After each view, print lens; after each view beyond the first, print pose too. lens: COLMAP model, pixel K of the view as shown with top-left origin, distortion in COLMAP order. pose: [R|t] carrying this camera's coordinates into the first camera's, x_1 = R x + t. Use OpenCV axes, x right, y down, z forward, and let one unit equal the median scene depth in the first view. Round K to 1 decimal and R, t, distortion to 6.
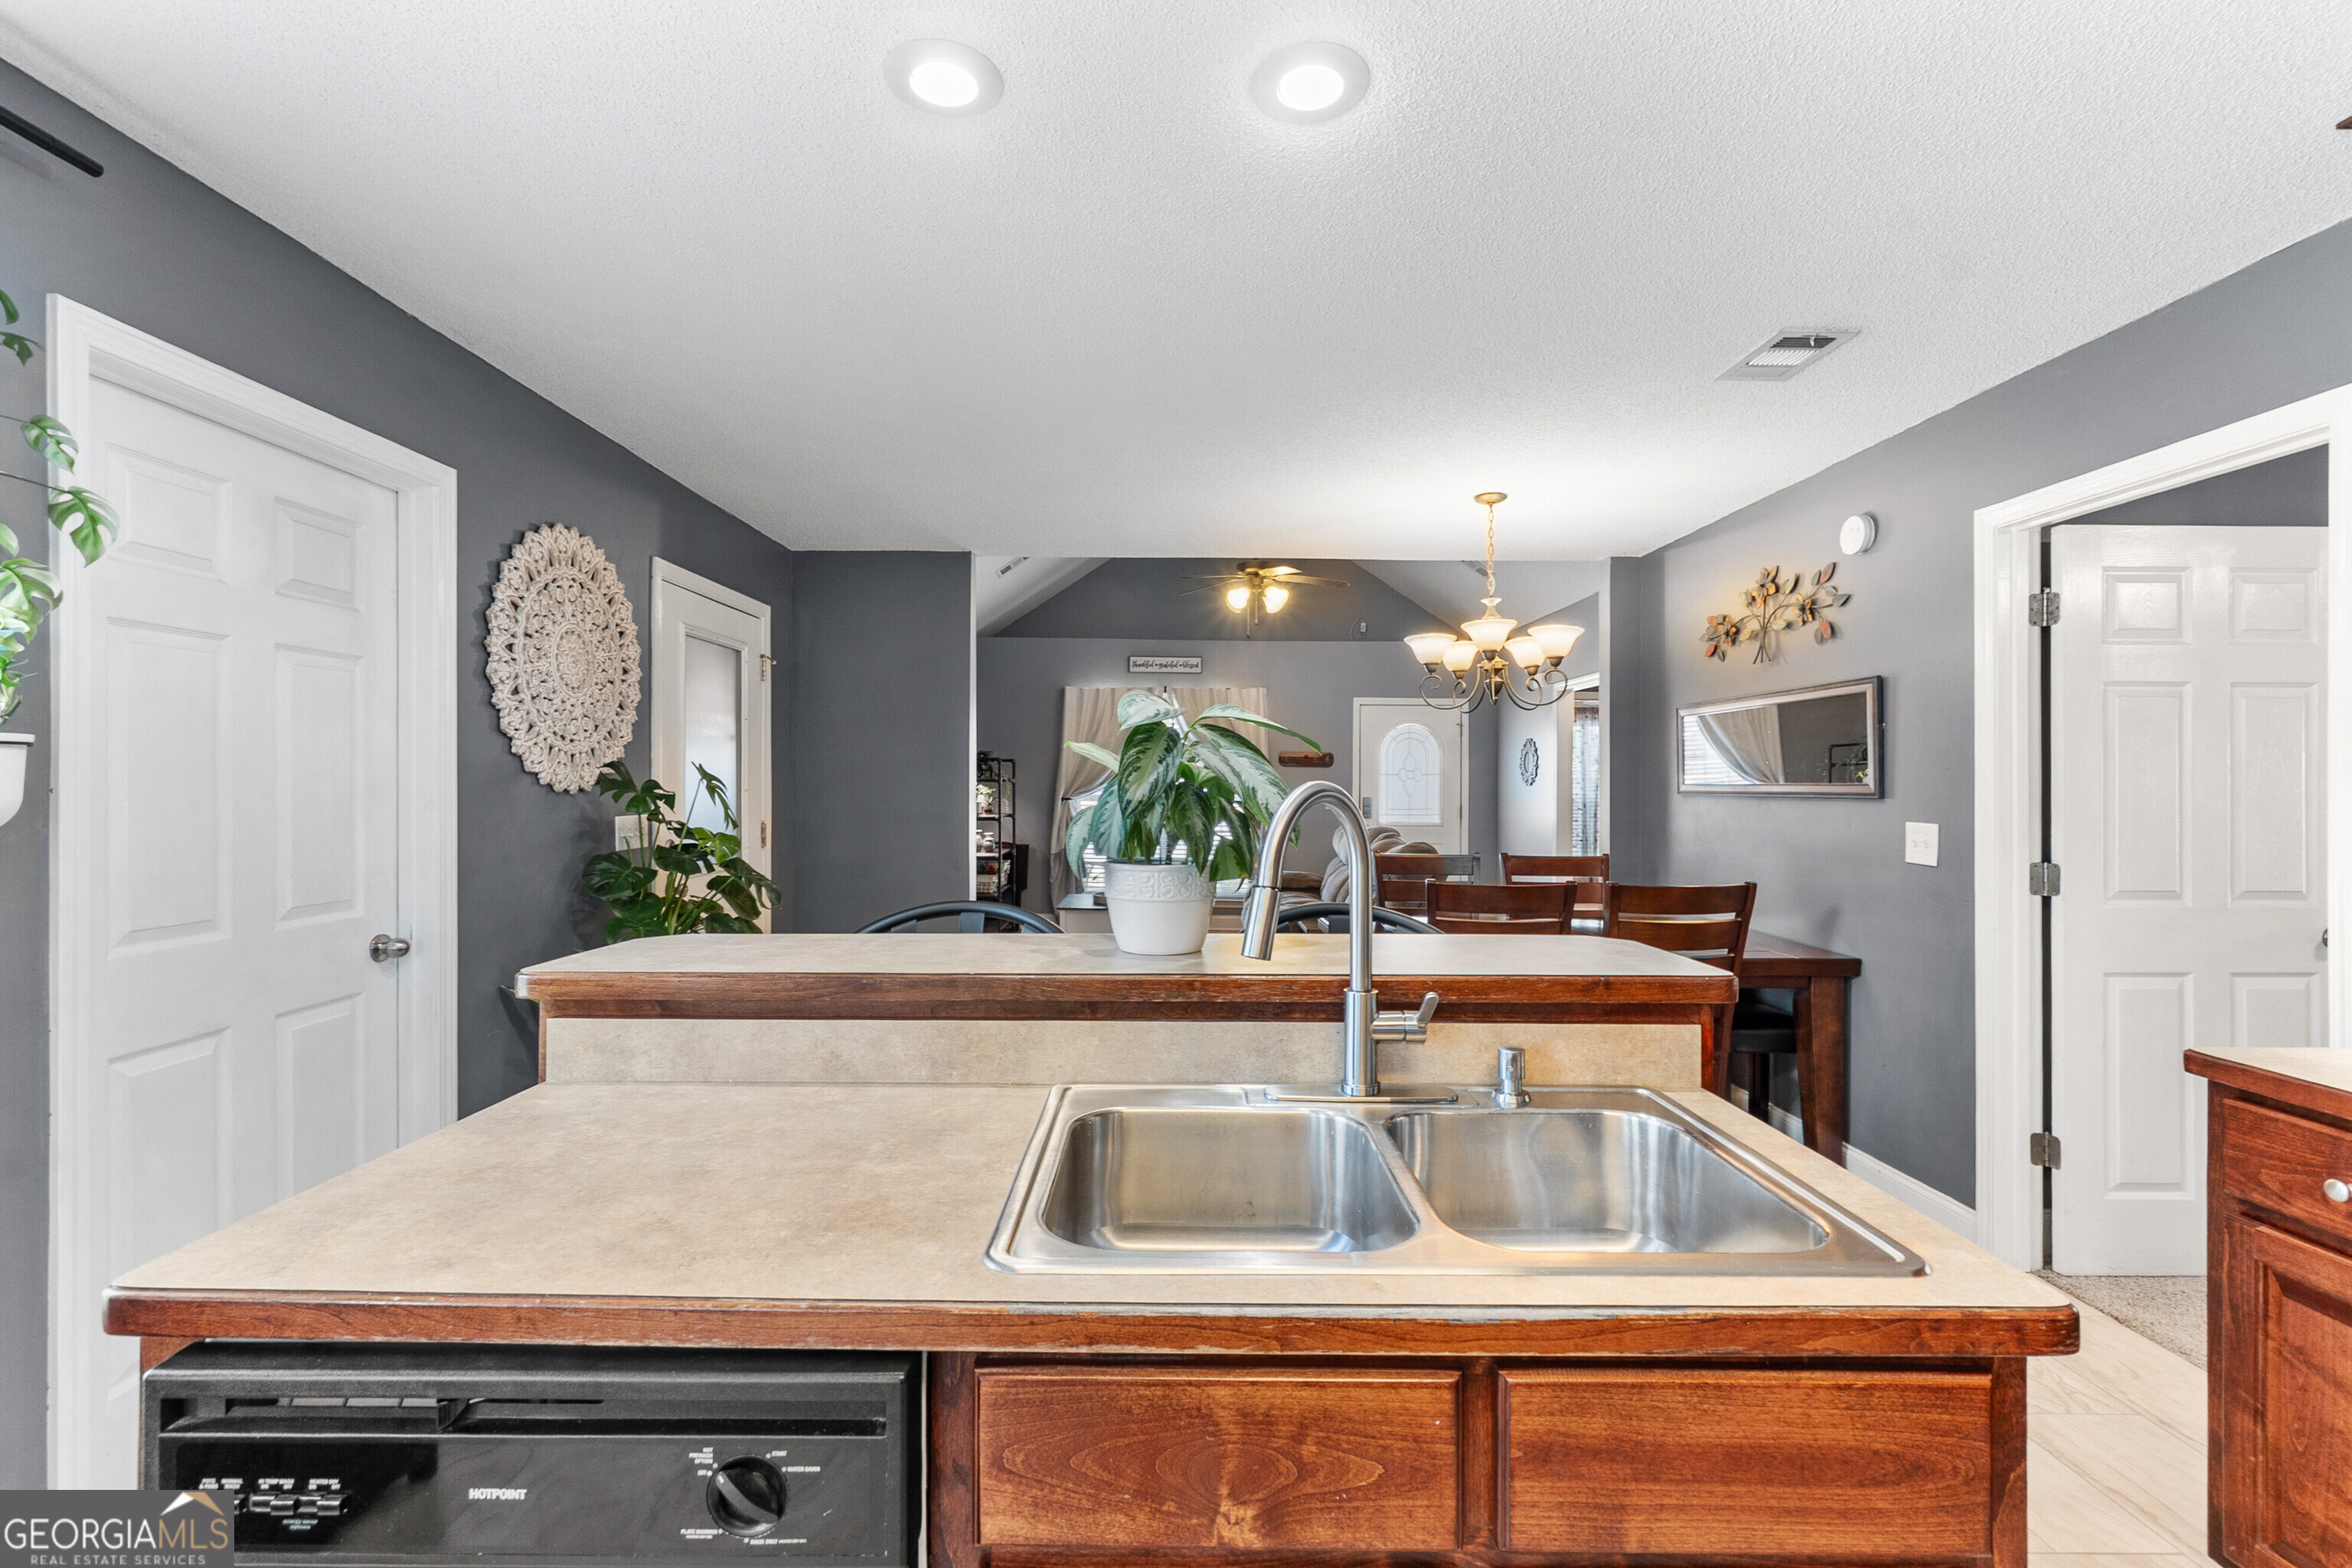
lens RADIAL K [[1039.1, 0, 1169.7], [0, 1039.1, 786.9], [0, 0, 1]] dist [0.001353, 0.001032]
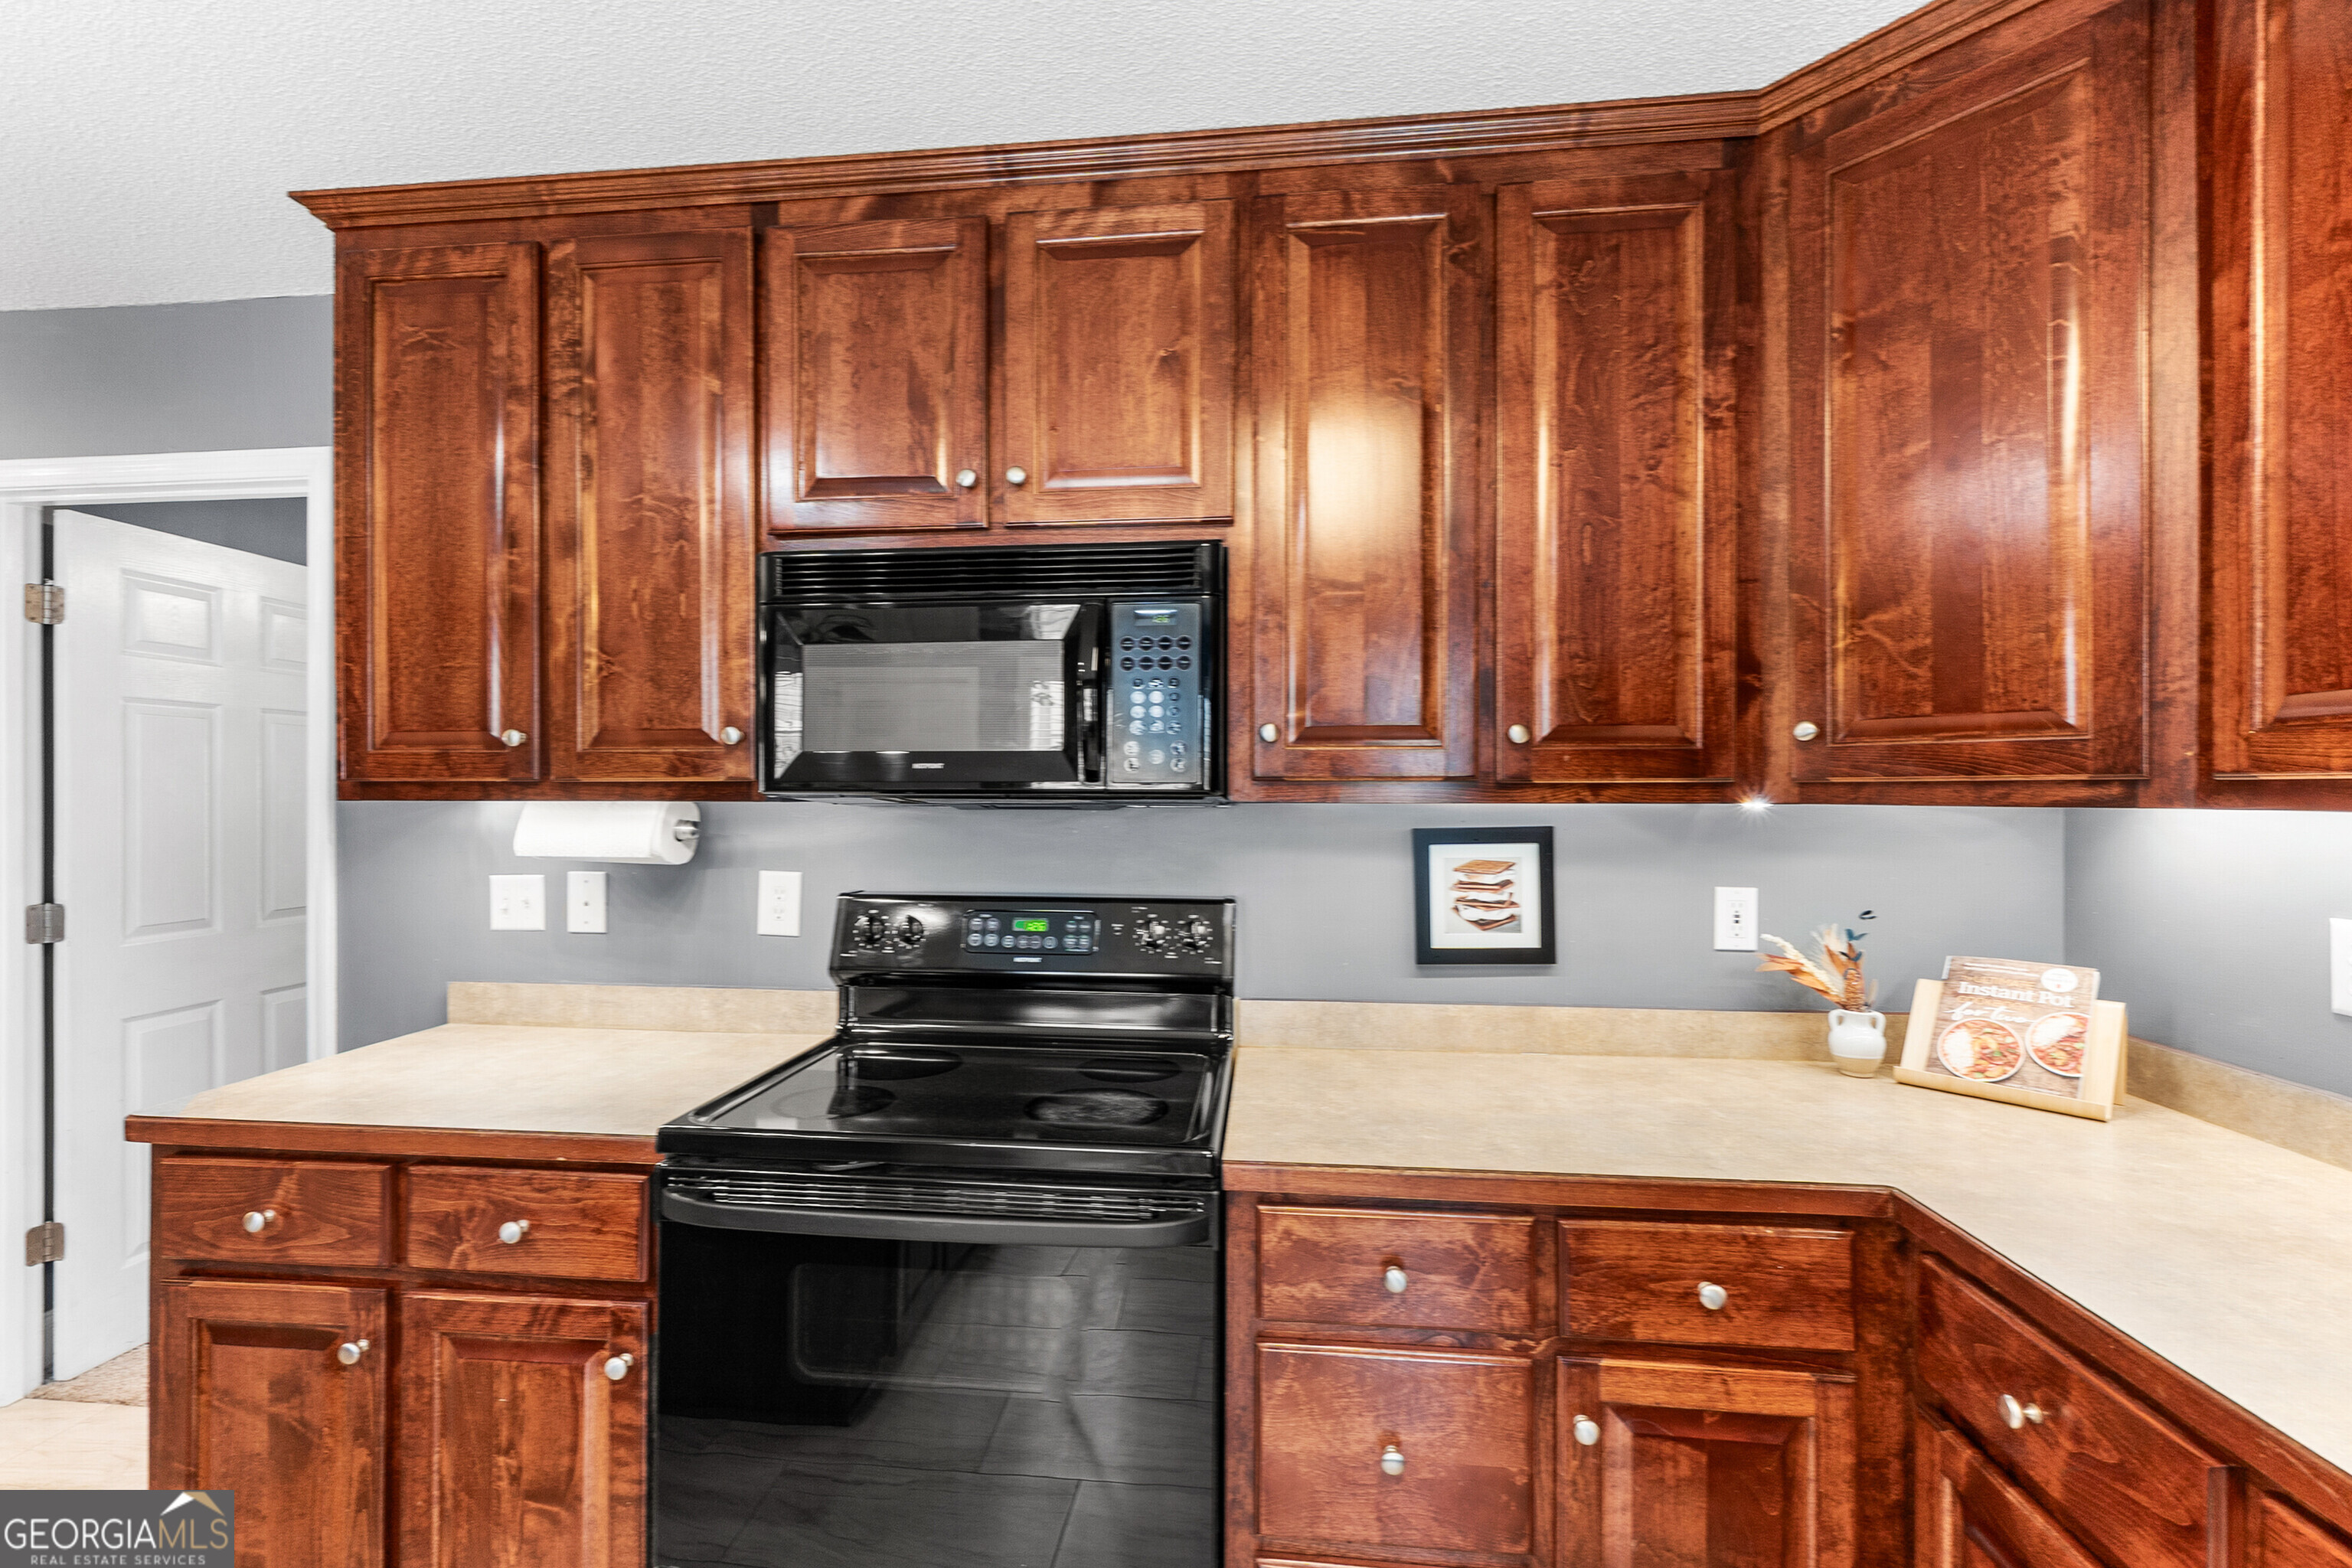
lens RADIAL K [[1039.1, 0, 1169.7], [0, 1039.1, 786.9], [0, 0, 1]] dist [0.001353, 0.001032]
pose [[0.117800, 0.001757, 0.993036, 0.108503], [0.001541, 0.999997, -0.001952, -0.019198], [-0.993036, 0.001760, 0.117797, -0.007133]]
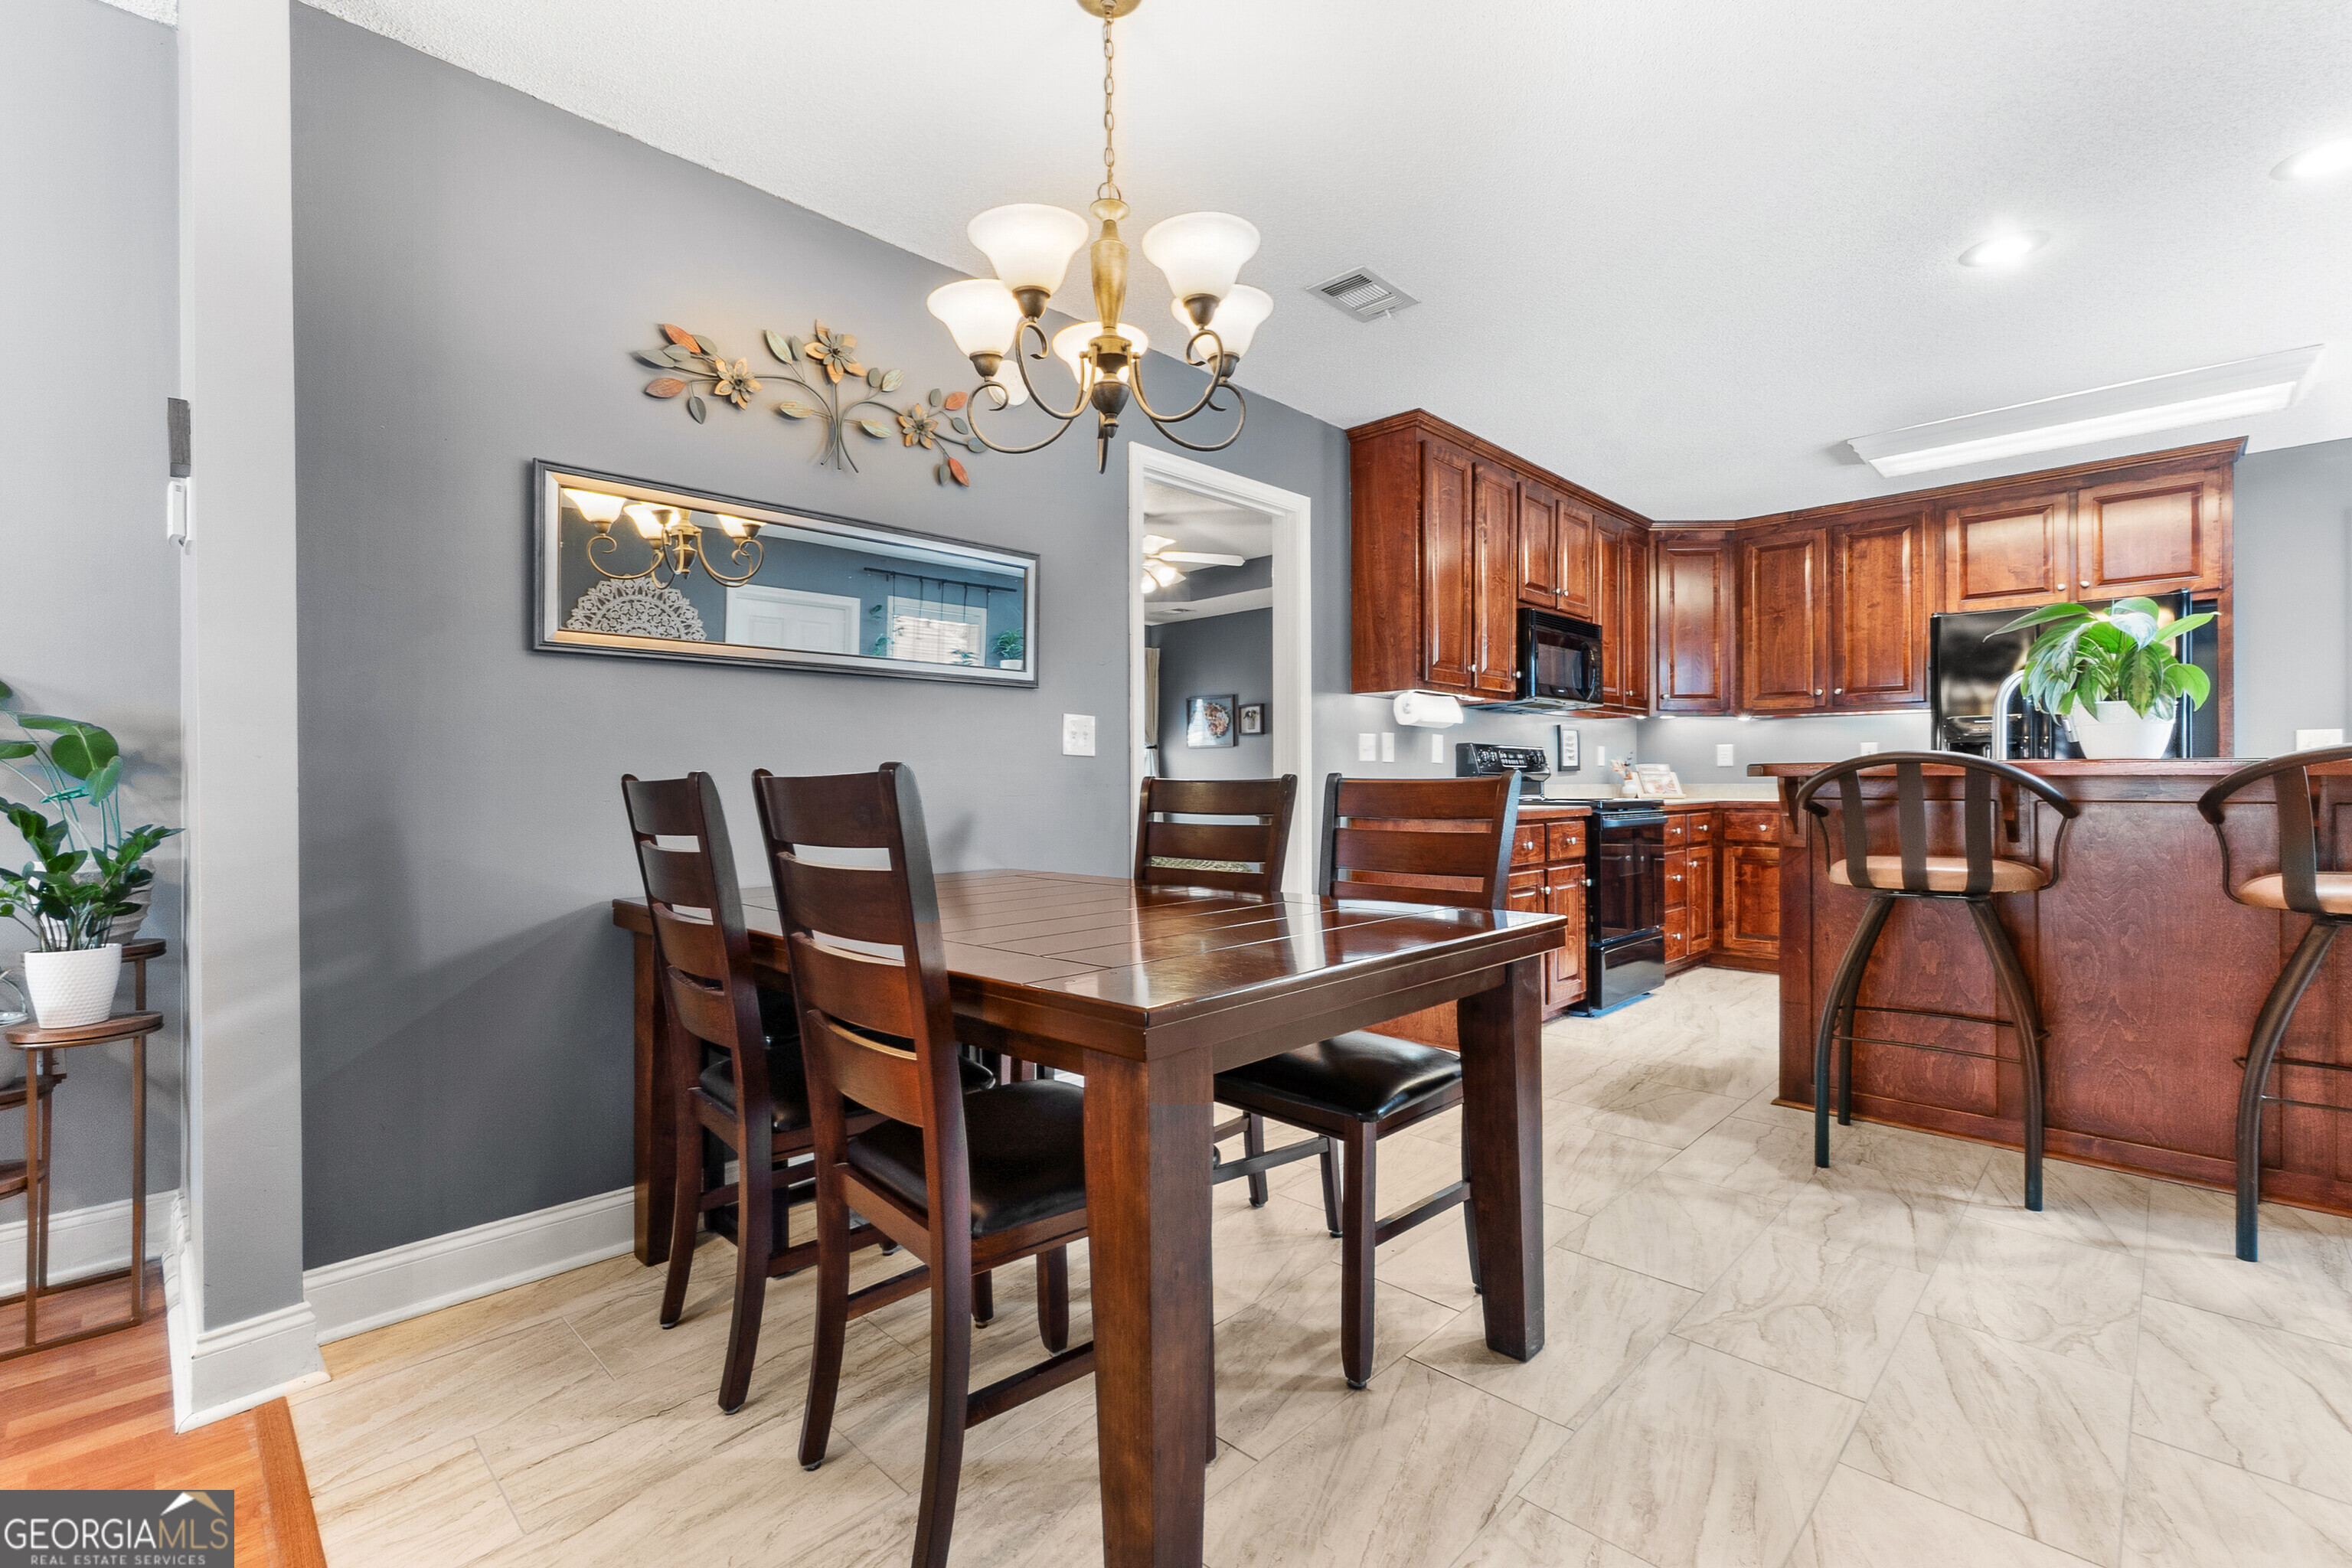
lens RADIAL K [[1047.7, 0, 1162.9], [0, 1047.7, 760.9], [0, 0, 1]] dist [-0.002664, 0.000004]
pose [[-0.698304, 0.014752, 0.715649, -0.065963], [0.003177, 0.999842, -0.017510, 0.109632], [-0.715794, -0.009954, -0.698241, 1.851035]]
